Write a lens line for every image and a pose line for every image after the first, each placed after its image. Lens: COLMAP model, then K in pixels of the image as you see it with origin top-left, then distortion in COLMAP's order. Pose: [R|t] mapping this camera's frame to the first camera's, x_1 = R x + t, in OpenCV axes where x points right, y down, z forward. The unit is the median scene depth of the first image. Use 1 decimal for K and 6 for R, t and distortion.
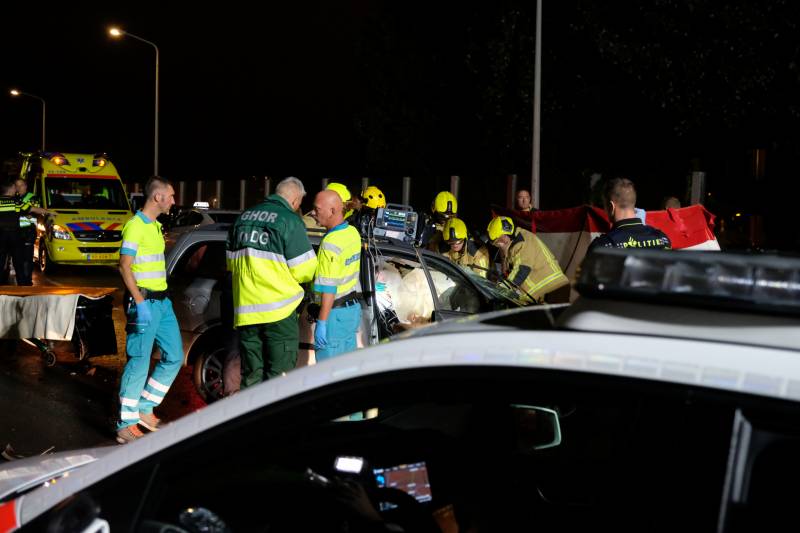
lens RADIAL K [[1025.1, 0, 400.0], [0, 1025.1, 266.5], [0, 0, 1]] dist [-0.005359, 0.039548]
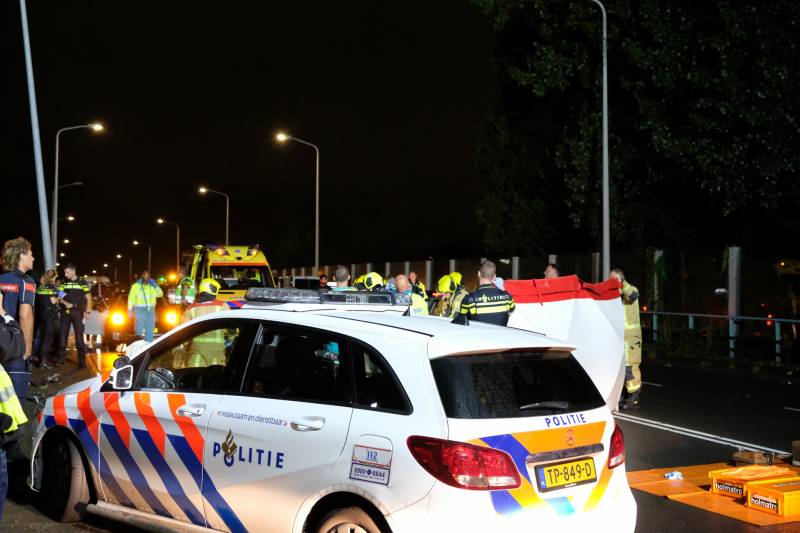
lens RADIAL K [[1025.1, 0, 400.0], [0, 1025.1, 266.5], [0, 0, 1]] dist [-0.005359, 0.039548]
pose [[0.984341, -0.025490, -0.174424, 0.101137], [0.011996, 0.996882, -0.077988, 0.014802], [0.175868, 0.074674, 0.981577, -0.191569]]
